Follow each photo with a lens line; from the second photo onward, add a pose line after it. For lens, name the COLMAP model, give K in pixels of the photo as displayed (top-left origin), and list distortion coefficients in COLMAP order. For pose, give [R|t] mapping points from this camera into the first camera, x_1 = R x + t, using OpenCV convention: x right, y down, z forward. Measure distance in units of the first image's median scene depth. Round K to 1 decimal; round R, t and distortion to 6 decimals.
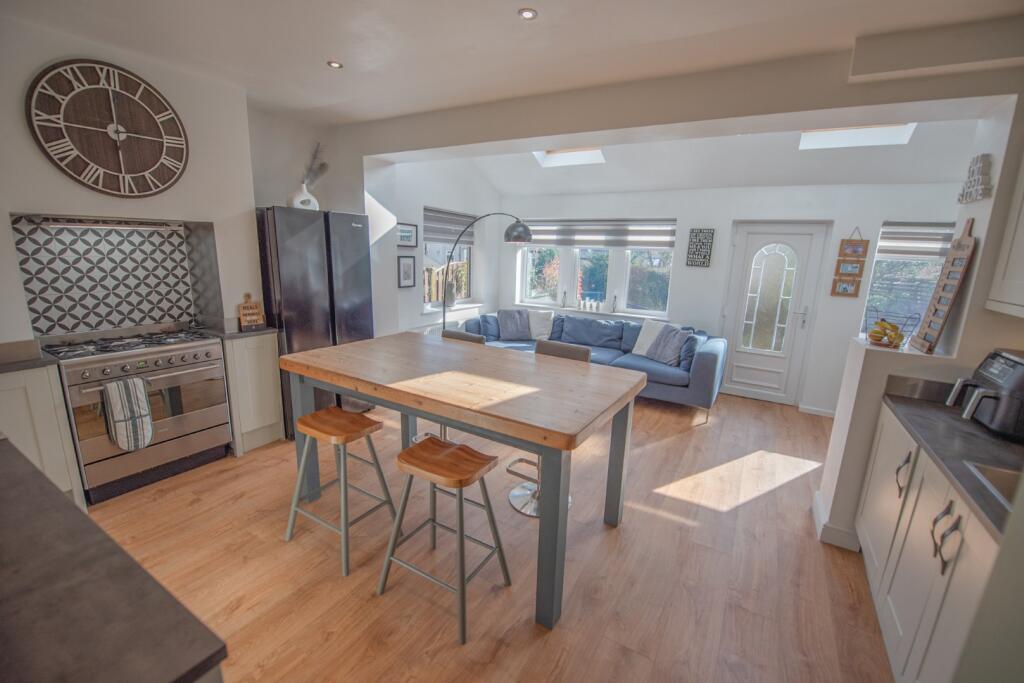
lens RADIAL K [[405.9, 0, 512.0], [0, 405.9, 341.5], [0, 0, 1]] dist [-0.030300, -0.000124]
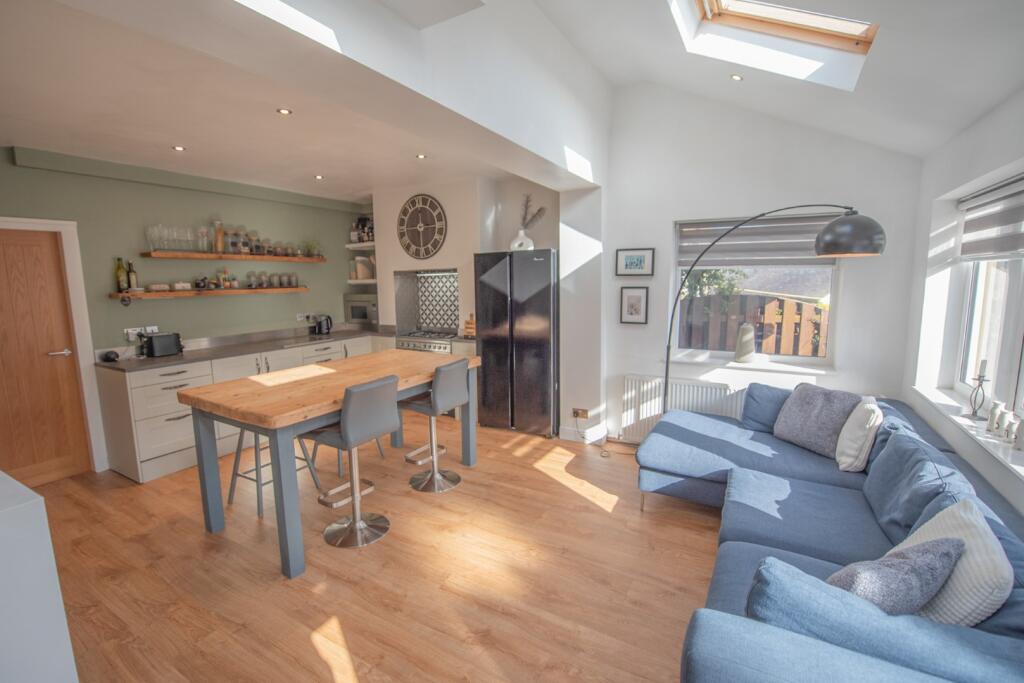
lens RADIAL K [[444.4, 0, 502.4], [0, 444.4, 339.9], [0, 0, 1]] dist [-0.000713, -0.000149]
pose [[0.023628, 0.104430, -0.994252, 1.106976], [-0.194963, 0.975915, 0.097871, -0.237793], [0.980526, 0.191530, 0.043418, 1.205439]]
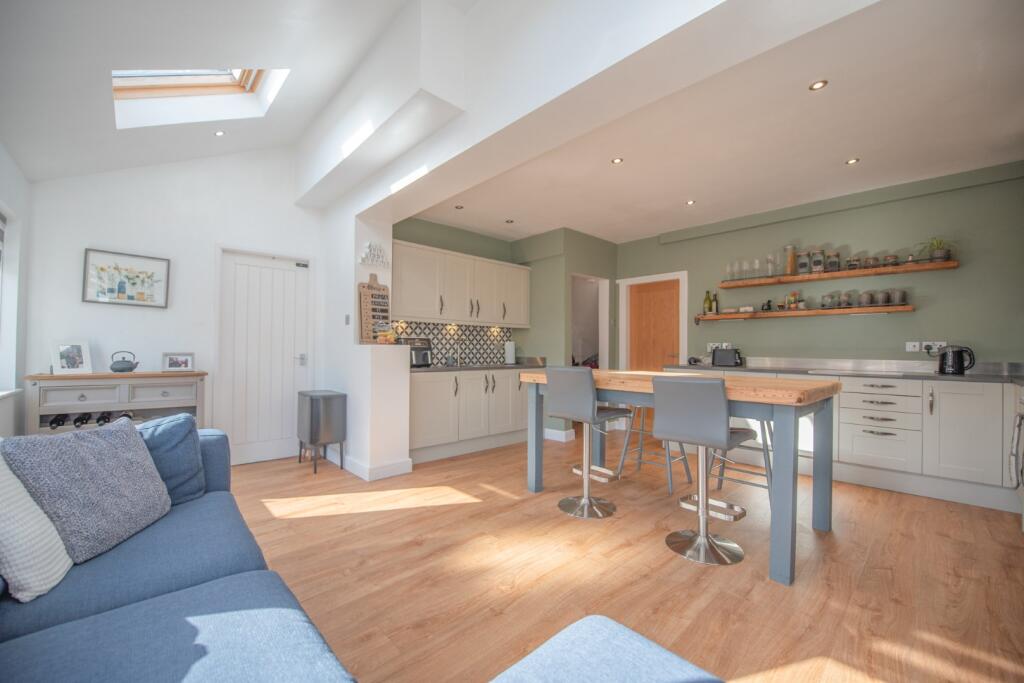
lens RADIAL K [[418.0, 0, 512.0], [0, 418.0, 341.5], [0, 0, 1]] dist [-0.019174, -0.000424]
pose [[-0.961831, -0.031636, 0.271809, -0.026095], [0.020929, 0.981880, 0.188342, -0.261594], [-0.272842, 0.186842, -0.943741, 2.020702]]
